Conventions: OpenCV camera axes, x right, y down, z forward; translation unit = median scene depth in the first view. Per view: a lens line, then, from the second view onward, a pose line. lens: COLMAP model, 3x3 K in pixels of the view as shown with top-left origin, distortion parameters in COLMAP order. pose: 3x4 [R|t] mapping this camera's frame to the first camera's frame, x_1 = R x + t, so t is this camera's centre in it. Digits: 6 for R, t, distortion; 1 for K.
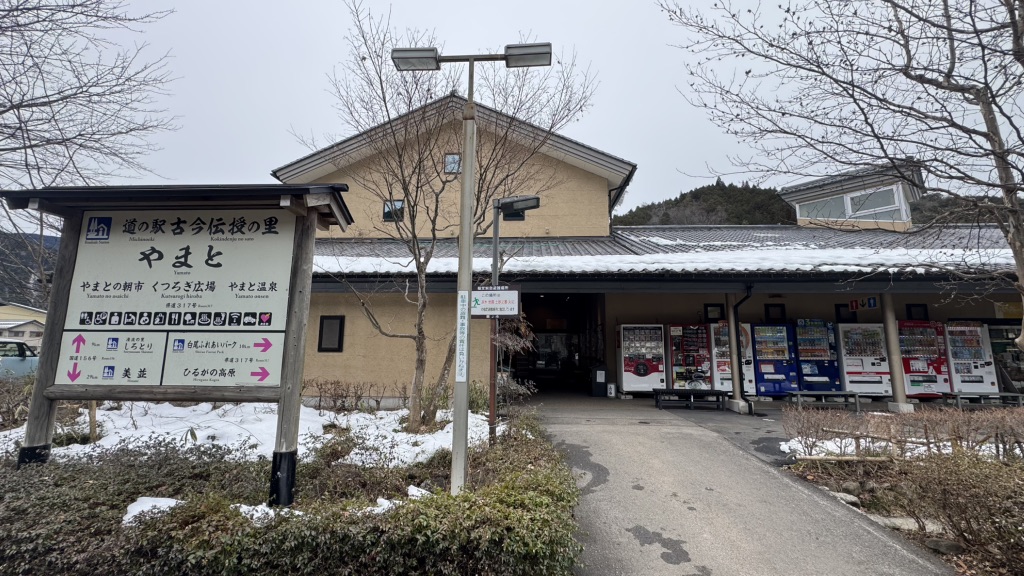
lens RADIAL K [[412.9, 0, 512.5], [0, 412.9, 286.5], [0, 0, 1]] dist [-0.002544, 0.000373]
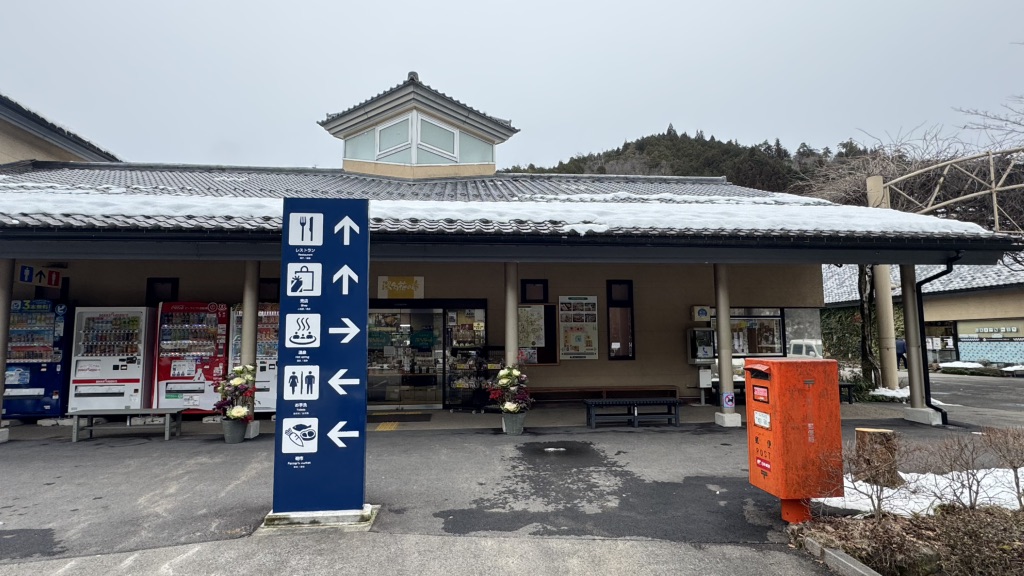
lens RADIAL K [[543.0, 0, 512.1], [0, 543.0, 287.3], [0, 0, 1]] dist [-0.002154, -0.000309]
pose [[0.986734, -0.000691, 0.162345, 1.336768], [-0.007355, 0.998774, 0.048951, 0.011253], [-0.162180, -0.049495, 0.985519, 0.039915]]
